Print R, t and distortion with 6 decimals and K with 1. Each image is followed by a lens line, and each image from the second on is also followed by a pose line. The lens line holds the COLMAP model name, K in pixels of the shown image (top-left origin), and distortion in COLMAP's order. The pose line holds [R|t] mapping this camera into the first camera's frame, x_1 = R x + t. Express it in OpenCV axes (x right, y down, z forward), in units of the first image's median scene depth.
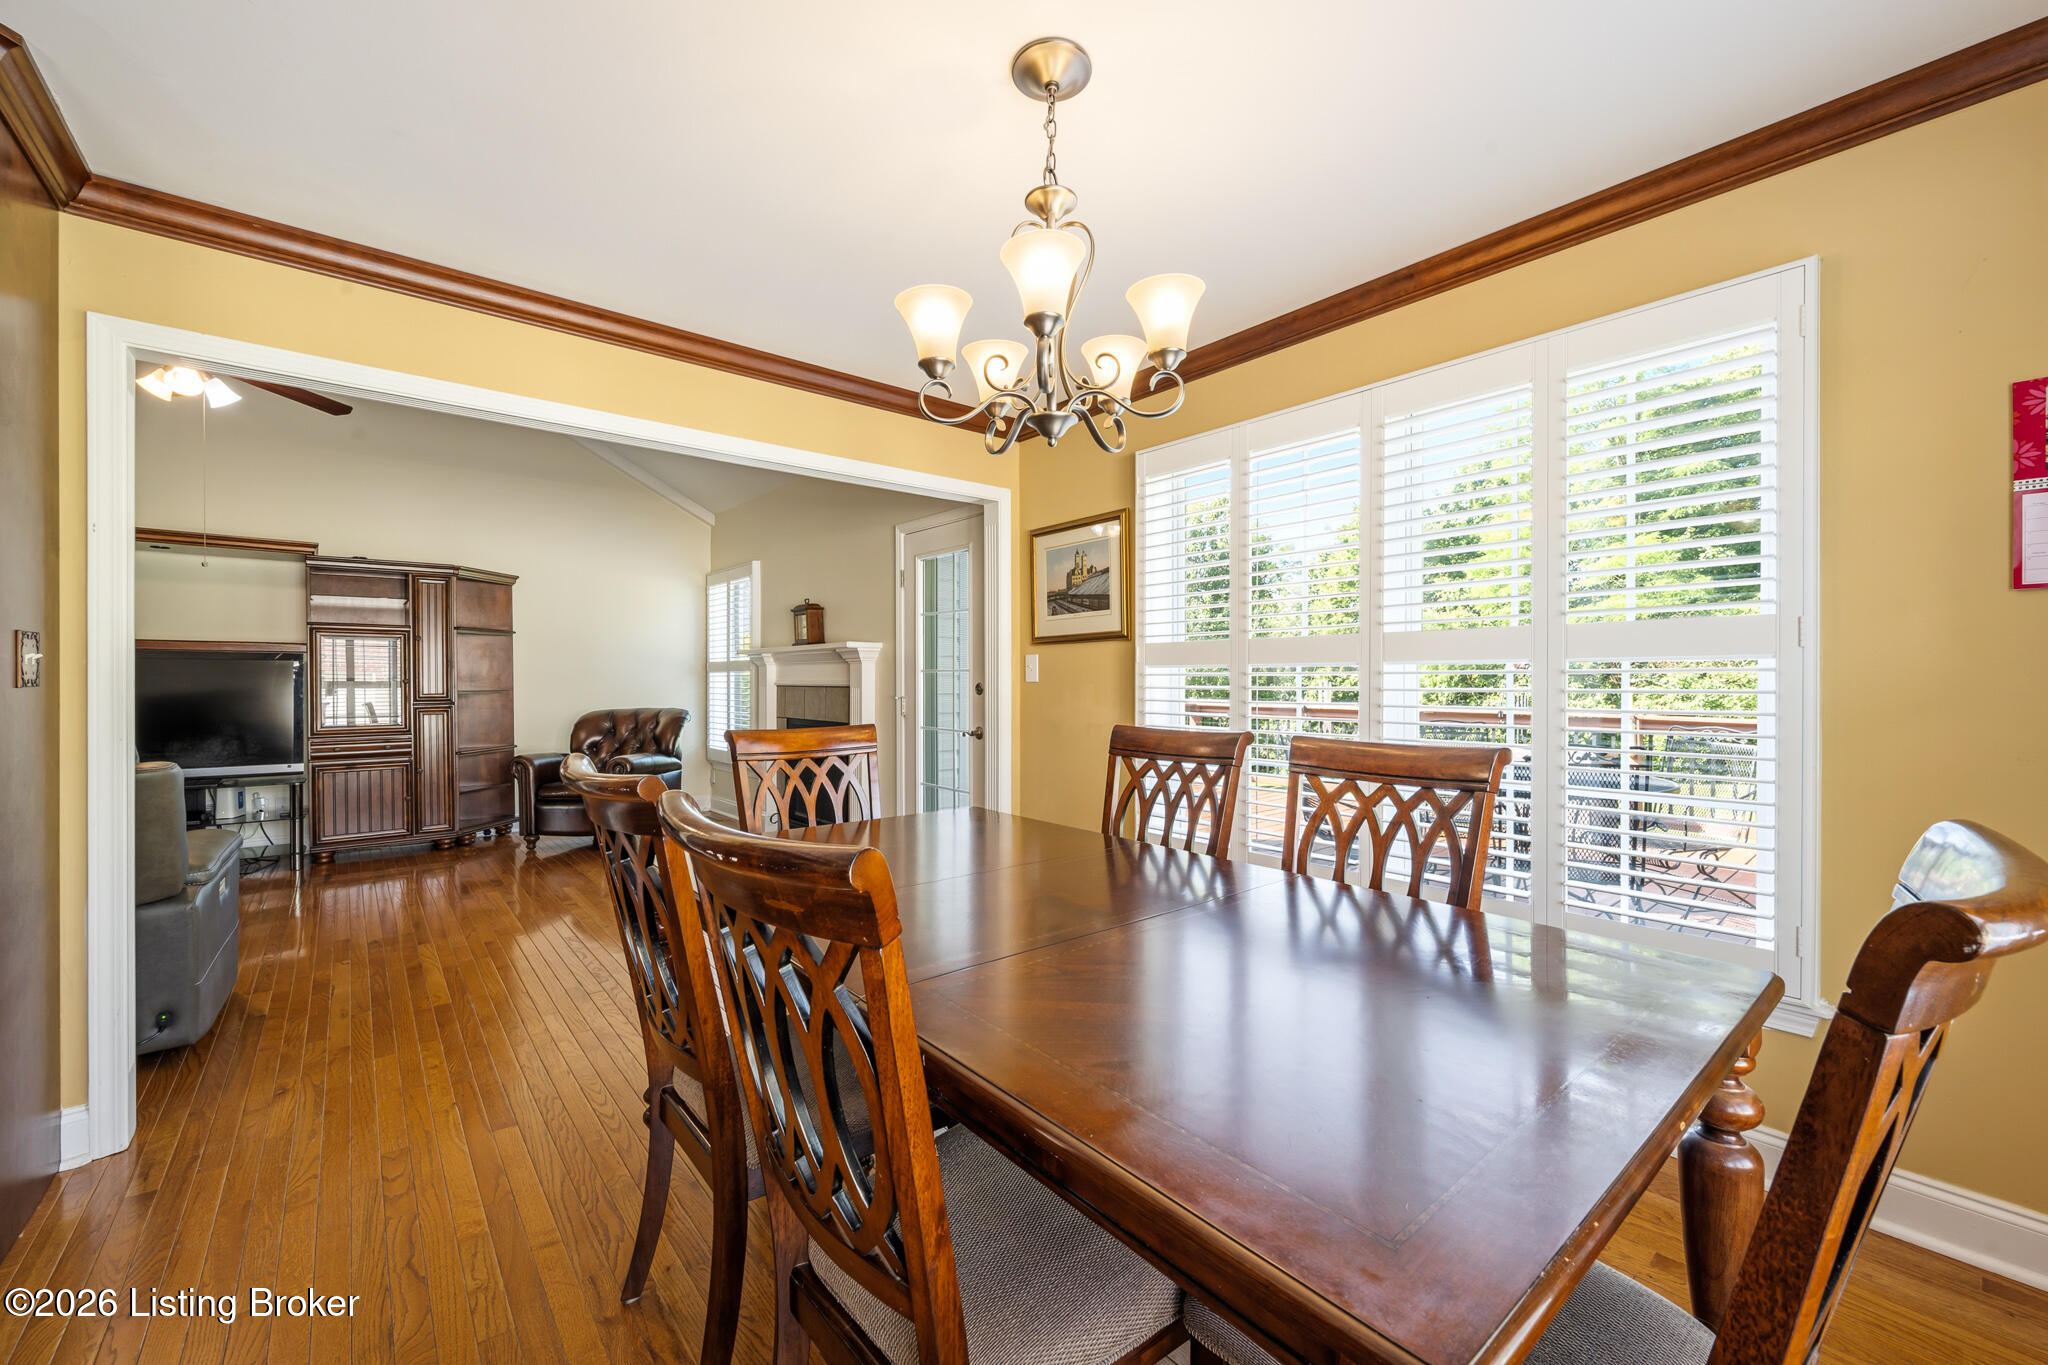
lens RADIAL K [[814.1, 0, 1023.4], [0, 814.1, 680.6], [0, 0, 1]] dist [-0.002213, -0.000393]
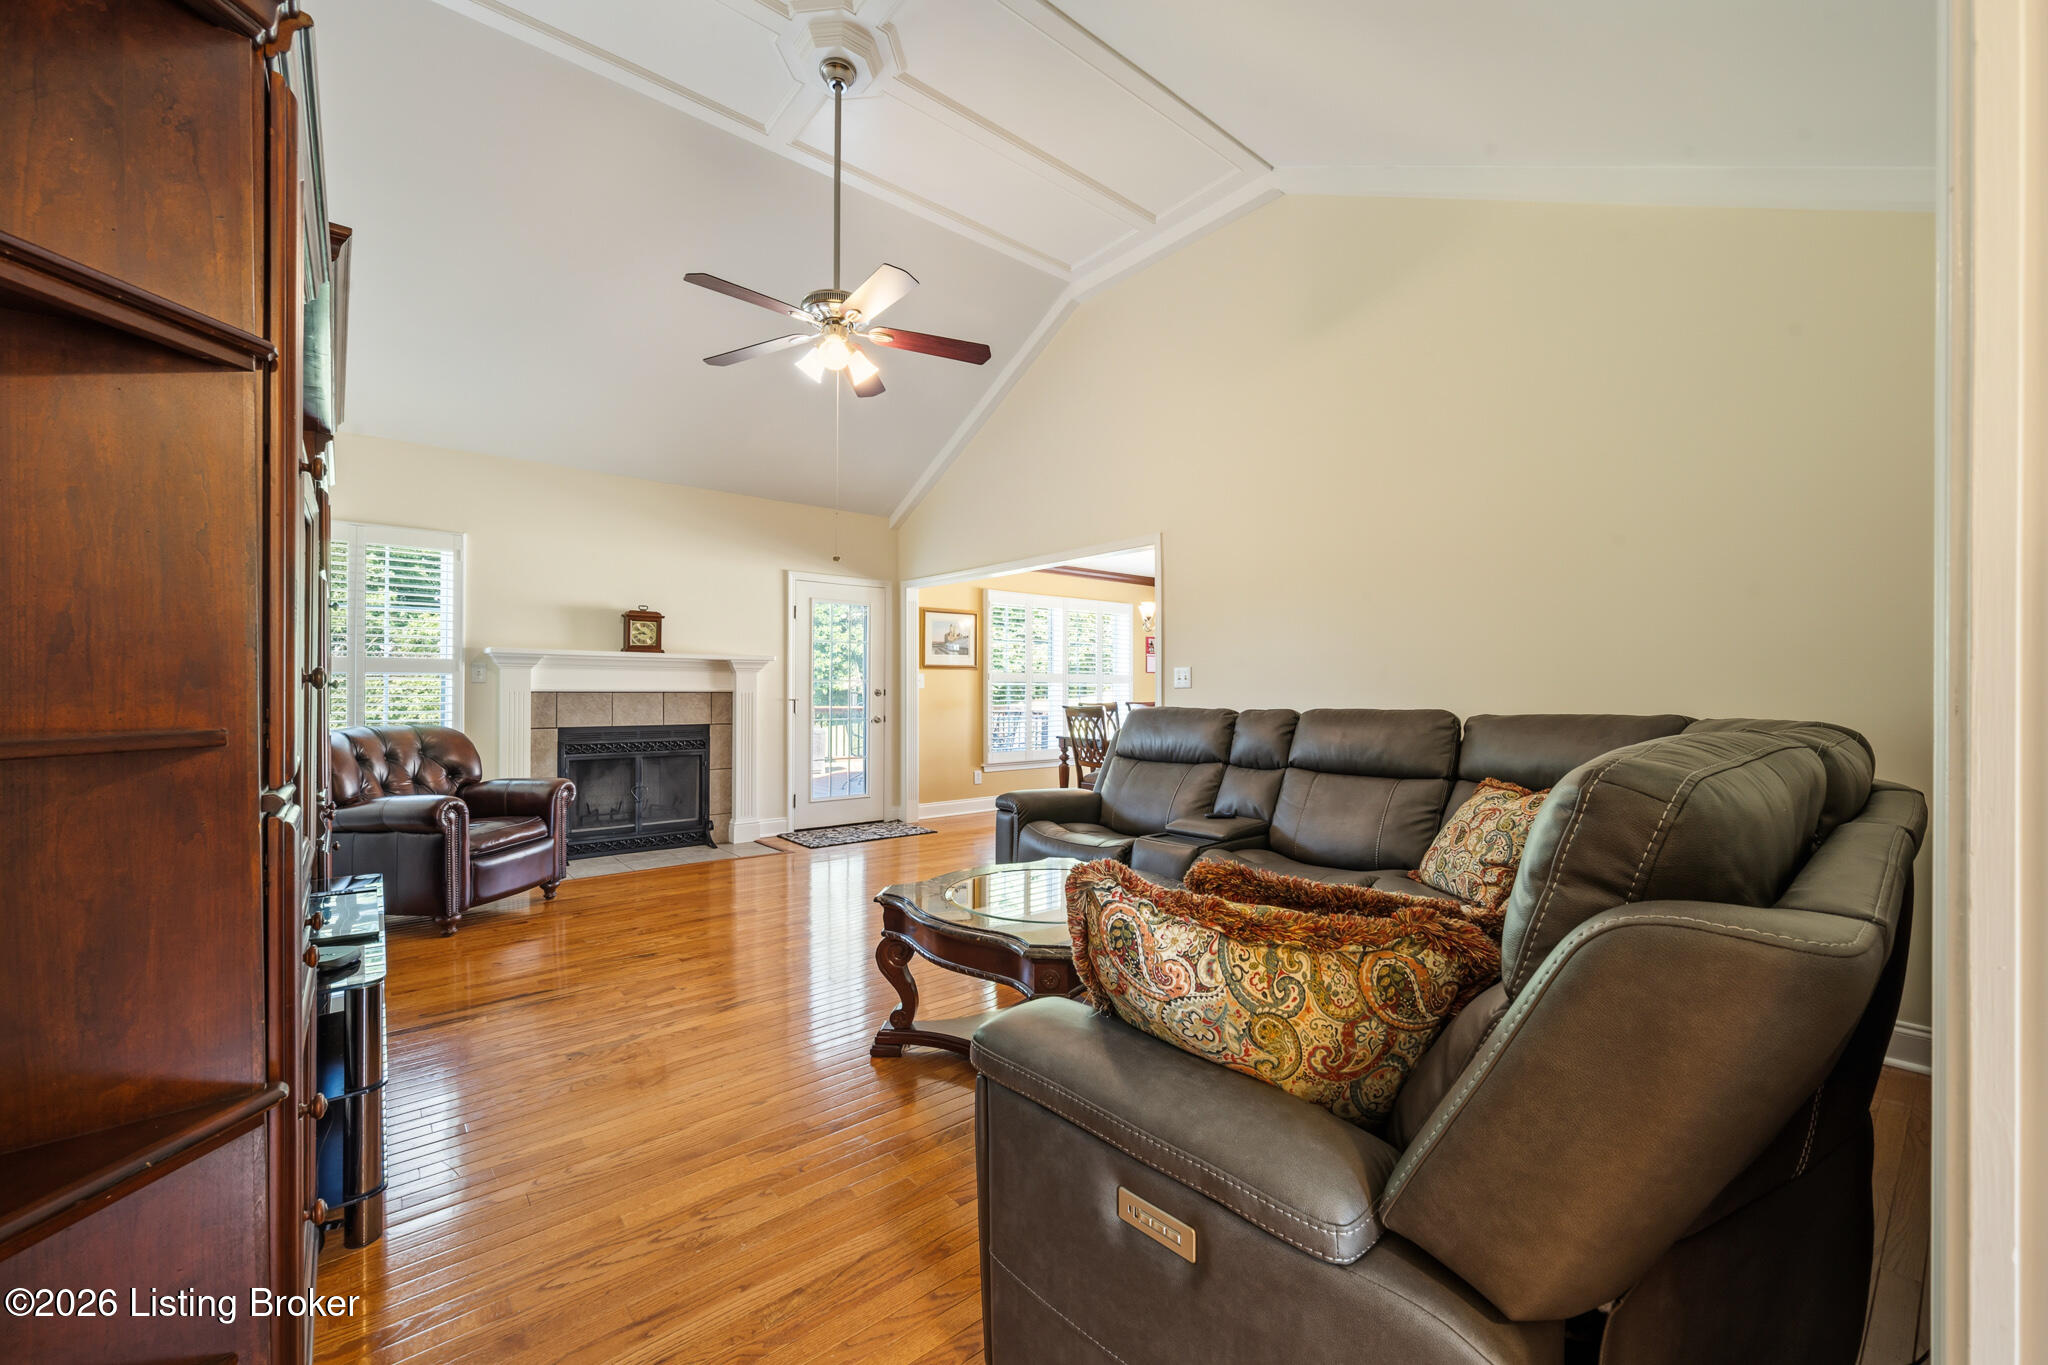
lens RADIAL K [[814.1, 0, 1024.8], [0, 814.1, 687.0], [0, 0, 1]] dist [-0.002213, -0.000393]
pose [[-0.026201, 0.001775, 0.999655, -1.930739], [0.004124, 0.999990, -0.001668, 0.004261], [-0.999648, 0.004079, -0.026208, 0.828358]]
